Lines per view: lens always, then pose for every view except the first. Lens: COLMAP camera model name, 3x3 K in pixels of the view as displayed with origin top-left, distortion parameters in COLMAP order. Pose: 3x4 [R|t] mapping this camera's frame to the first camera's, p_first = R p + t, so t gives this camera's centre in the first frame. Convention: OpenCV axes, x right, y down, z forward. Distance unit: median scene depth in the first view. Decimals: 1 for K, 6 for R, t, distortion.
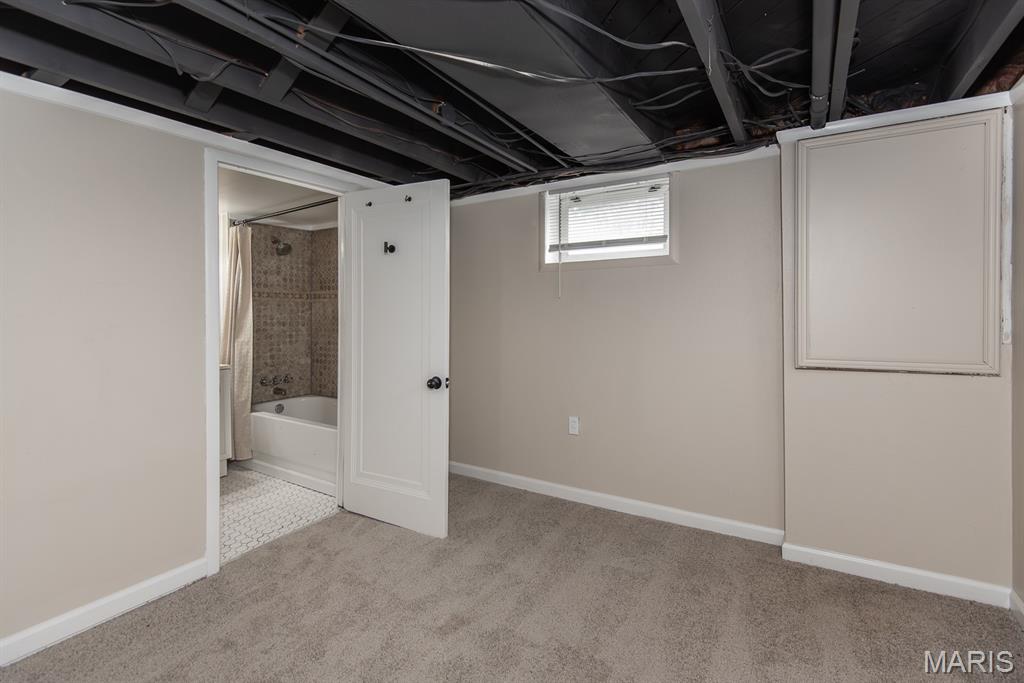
lens RADIAL K [[475.5, 0, 510.7], [0, 475.5, 317.6], [0, 0, 1]] dist [0.013665, -0.005864]
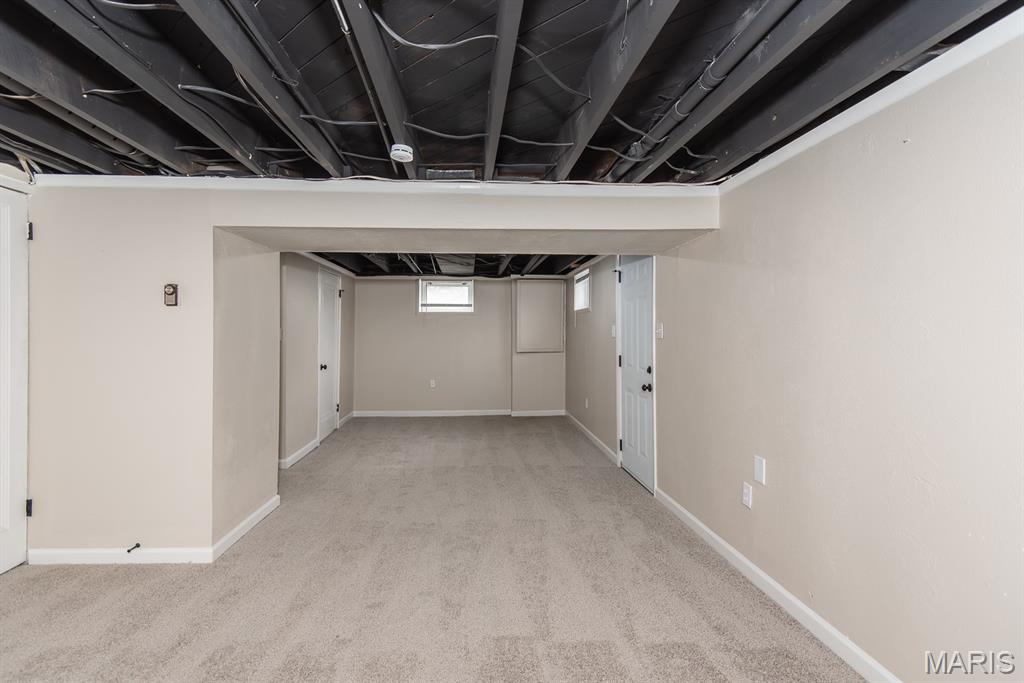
lens RADIAL K [[487.8, 0, 491.3], [0, 487.8, 330.9], [0, 0, 1]] dist [0.015695, -0.008221]
pose [[0.818751, 0.006297, 0.574114, -1.067942], [0.001366, 0.999916, -0.012914, 0.005284], [-0.574146, 0.011358, 0.818674, -1.178681]]
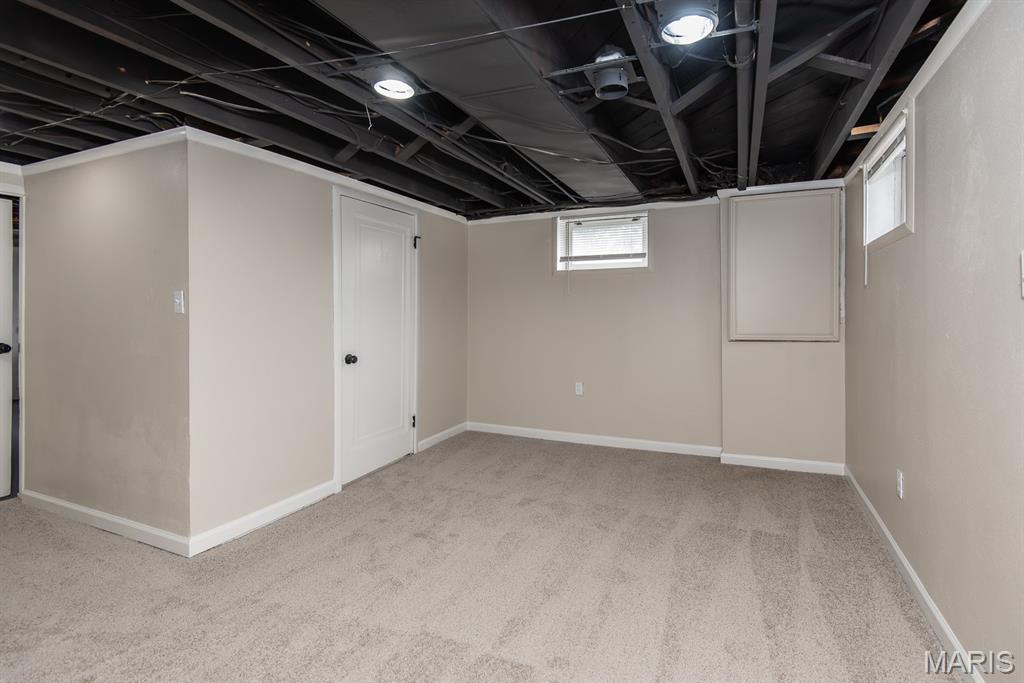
lens RADIAL K [[474.7, 0, 527.8], [0, 474.7, 315.4], [0, 0, 1]] dist [0.012933, -0.000233]
pose [[0.990526, 0.001660, 0.137313, -0.218810], [-0.001039, 0.999989, -0.004593, 0.023191], [-0.137319, 0.004407, 0.990517, -0.368724]]
